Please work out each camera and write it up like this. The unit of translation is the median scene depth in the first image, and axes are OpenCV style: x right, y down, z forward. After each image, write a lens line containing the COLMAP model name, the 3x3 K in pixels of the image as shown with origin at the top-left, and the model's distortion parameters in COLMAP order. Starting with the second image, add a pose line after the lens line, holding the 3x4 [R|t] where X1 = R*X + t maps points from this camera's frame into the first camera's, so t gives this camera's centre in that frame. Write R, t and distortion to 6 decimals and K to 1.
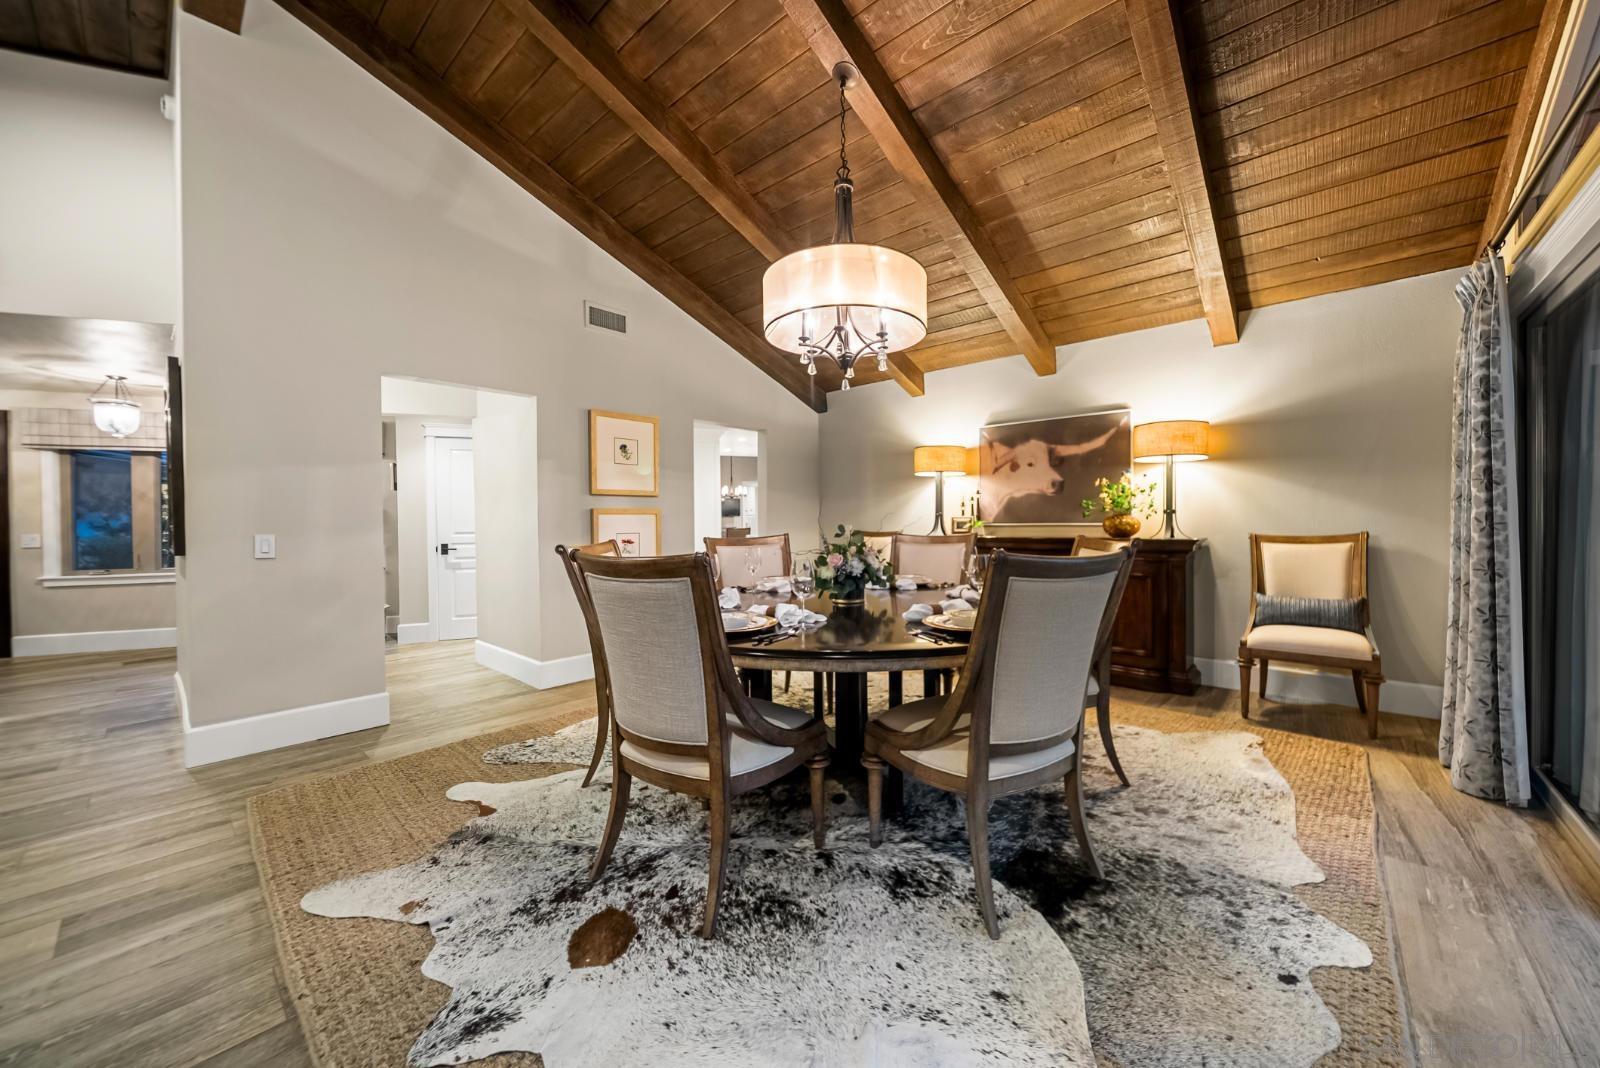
lens RADIAL K [[580.6, 0, 820.1], [0, 580.6, 527.9], [0, 0, 1]] dist [0.000470, 0.000065]
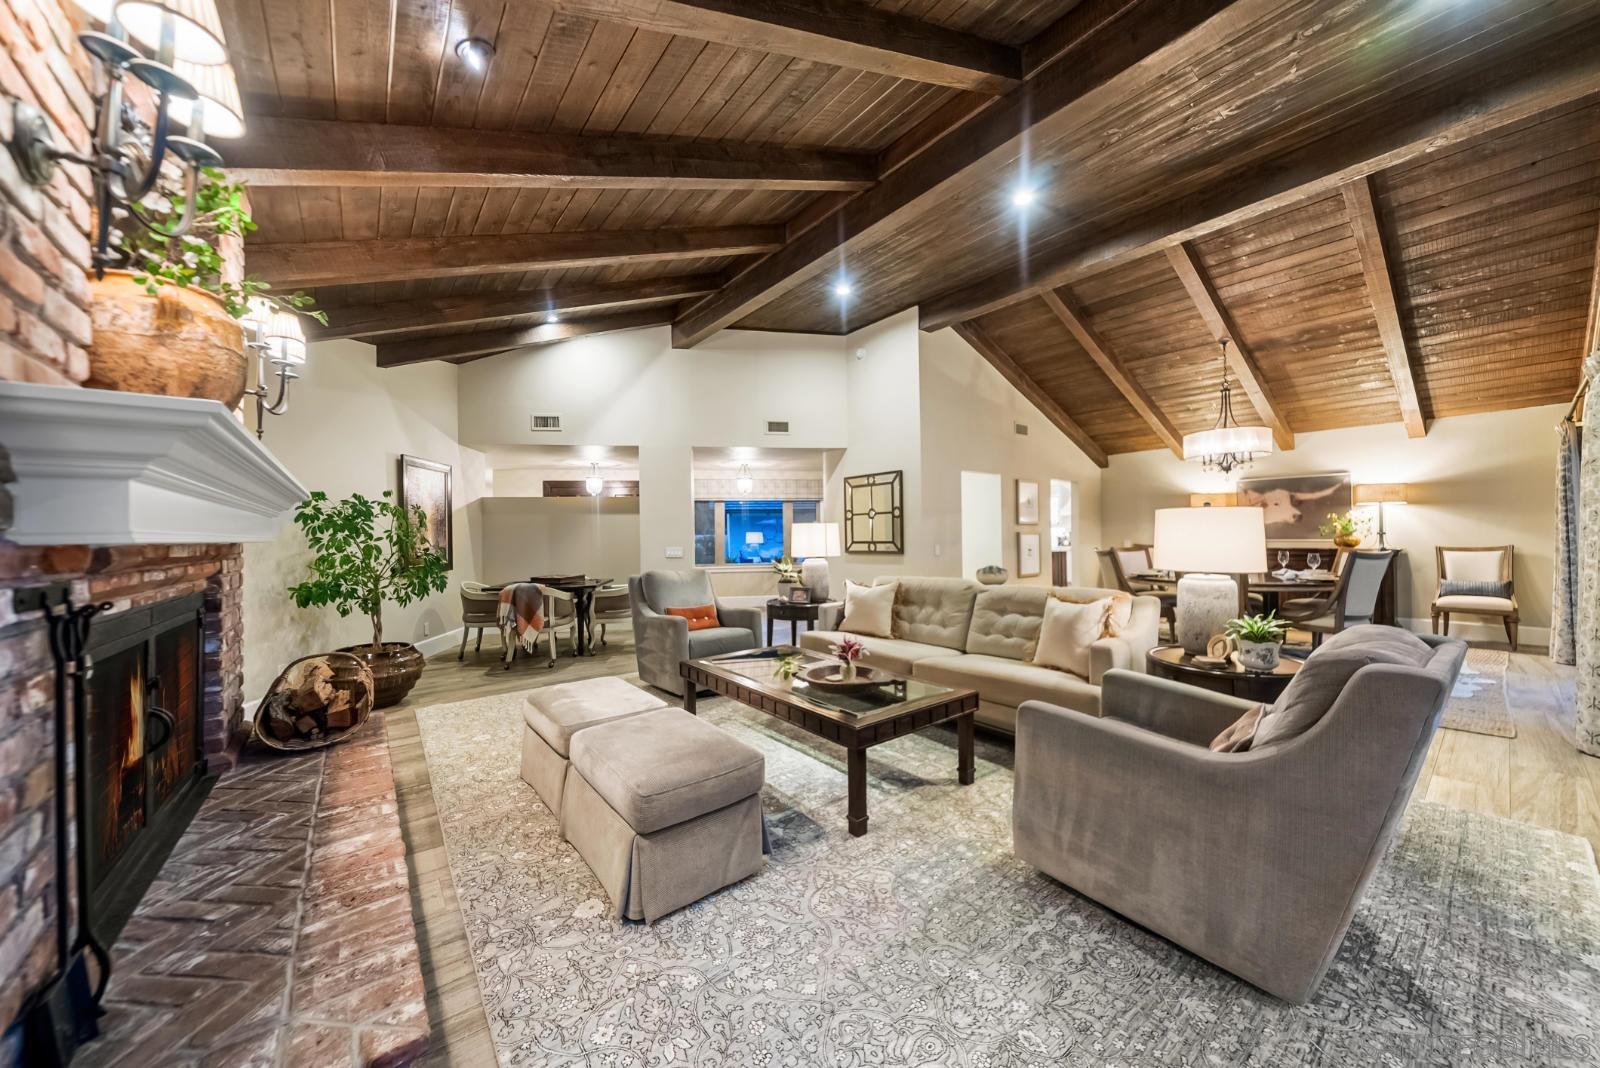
lens RADIAL K [[563.5, 0, 809.8], [0, 563.5, 533.7], [0, 0, 1]] dist [-0.001904, -0.000086]
pose [[0.984017, -0.001796, -0.178066, -0.843190], [-0.000708, 0.999902, -0.013998, -0.002063], [0.178074, 0.013900, 0.983919, -1.039731]]
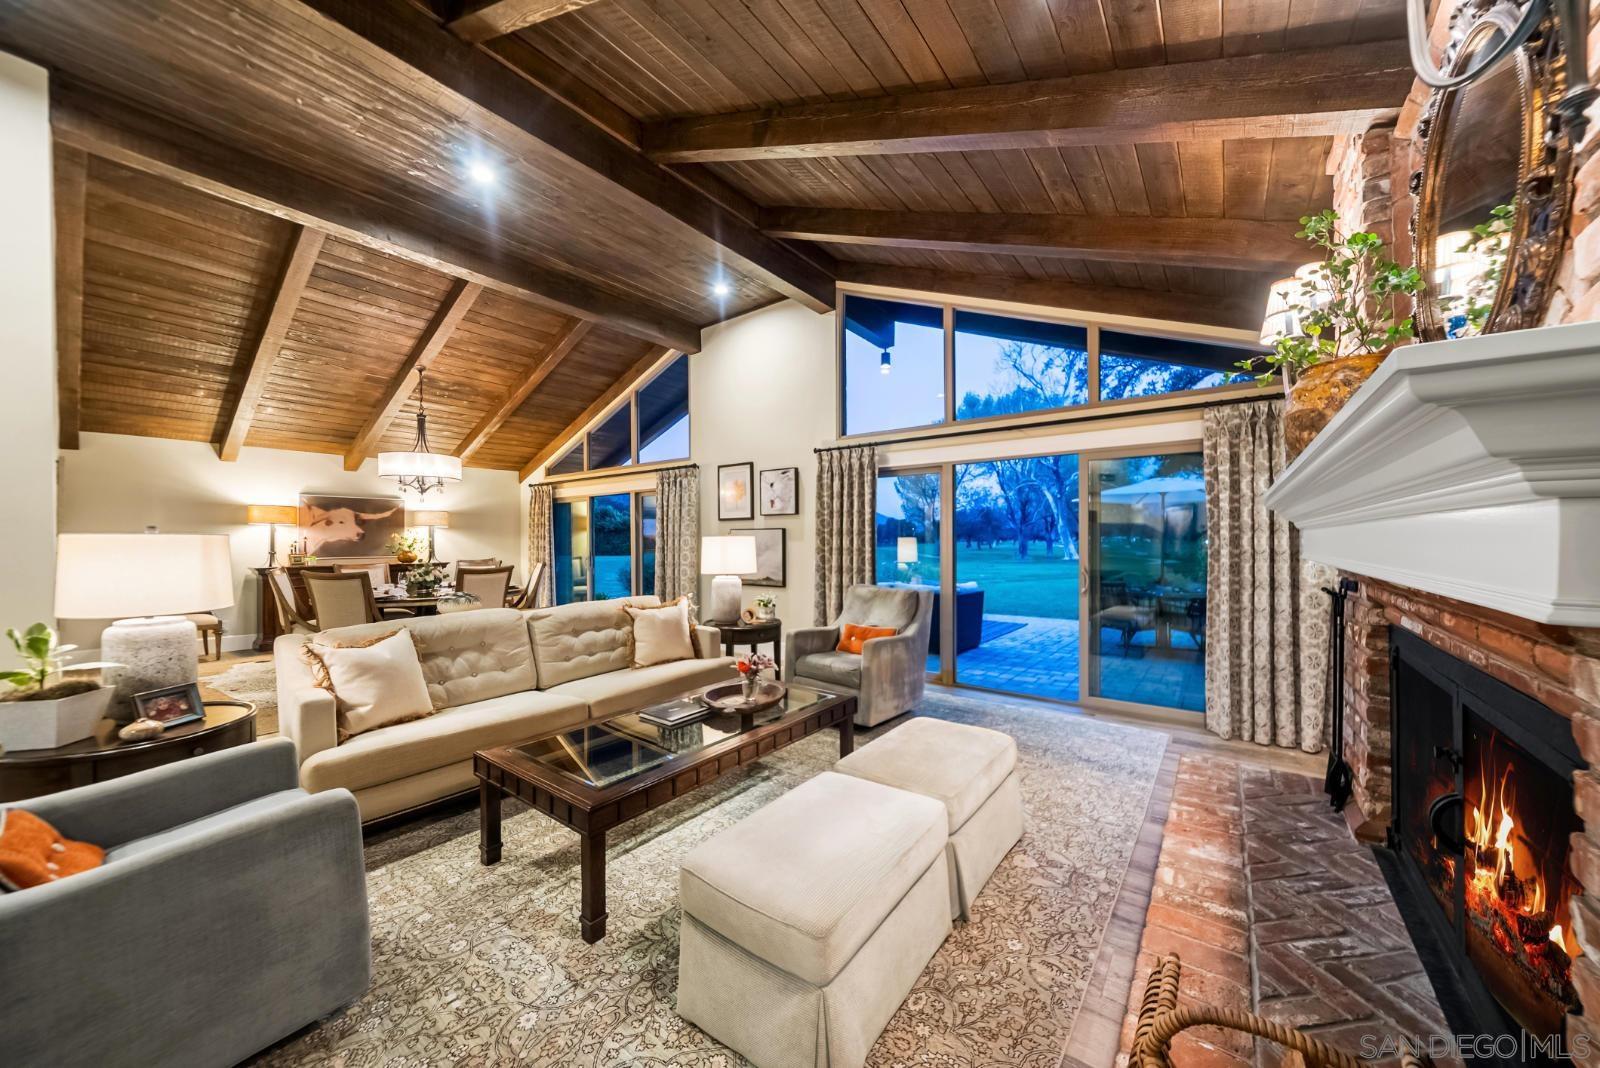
lens RADIAL K [[558.3, 0, 807.2], [0, 558.3, 542.3], [0, 0, 1]] dist [-0.001168, -0.000124]
pose [[-0.070813, 0.004639, 0.997479, -1.721103], [0.018025, 0.999832, -0.003370, -0.026765], [-0.997327, 0.017741, -0.070885, -0.301655]]
